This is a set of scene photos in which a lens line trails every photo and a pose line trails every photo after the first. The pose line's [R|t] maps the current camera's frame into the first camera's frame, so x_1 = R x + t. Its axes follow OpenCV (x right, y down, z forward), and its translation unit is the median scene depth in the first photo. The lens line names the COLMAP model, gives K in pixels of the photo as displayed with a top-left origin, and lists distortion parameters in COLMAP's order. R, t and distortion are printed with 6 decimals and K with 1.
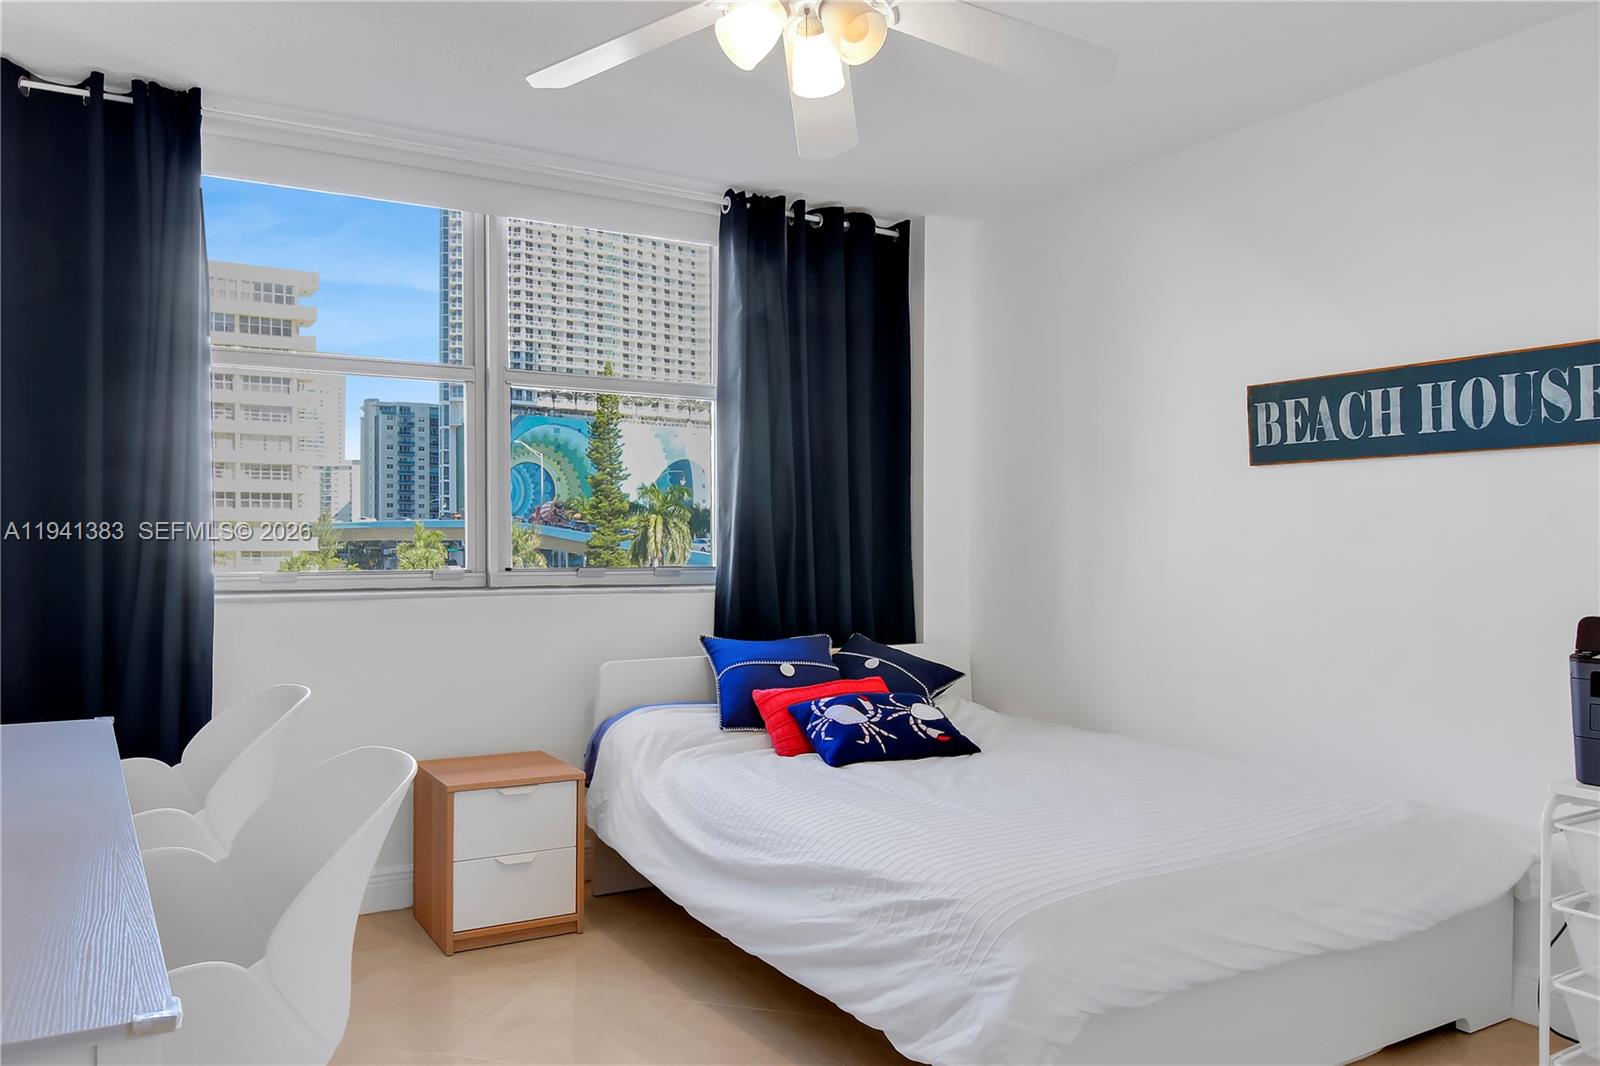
lens RADIAL K [[1157.3, 0, 791.6], [0, 1157.3, 569.7], [0, 0, 1]] dist [-0.007630, -0.001515]
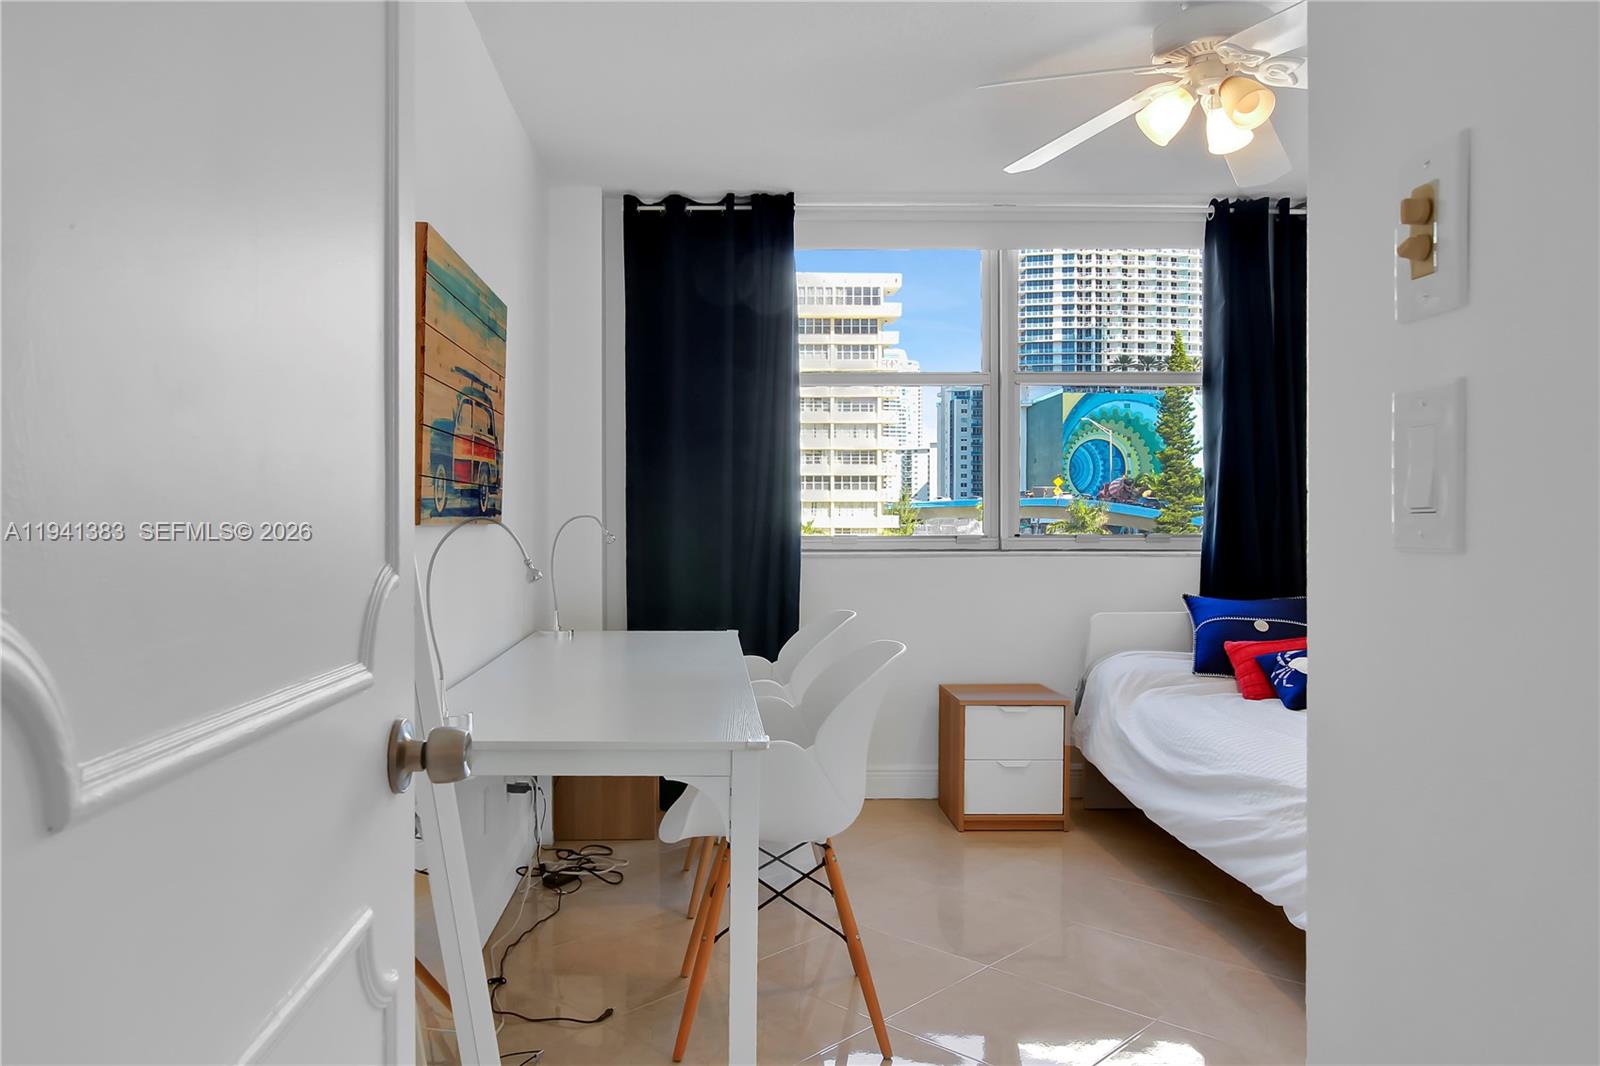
lens RADIAL K [[1145.9, 0, 768.5], [0, 1145.9, 542.8], [0, 0, 1]] dist [0.002633, 0.004037]
pose [[0.876268, 0.004941, -0.481798, 0.112085], [-0.006648, 0.999976, -0.001837, 0.011860], [0.481777, 0.004812, 0.876280, -0.196025]]
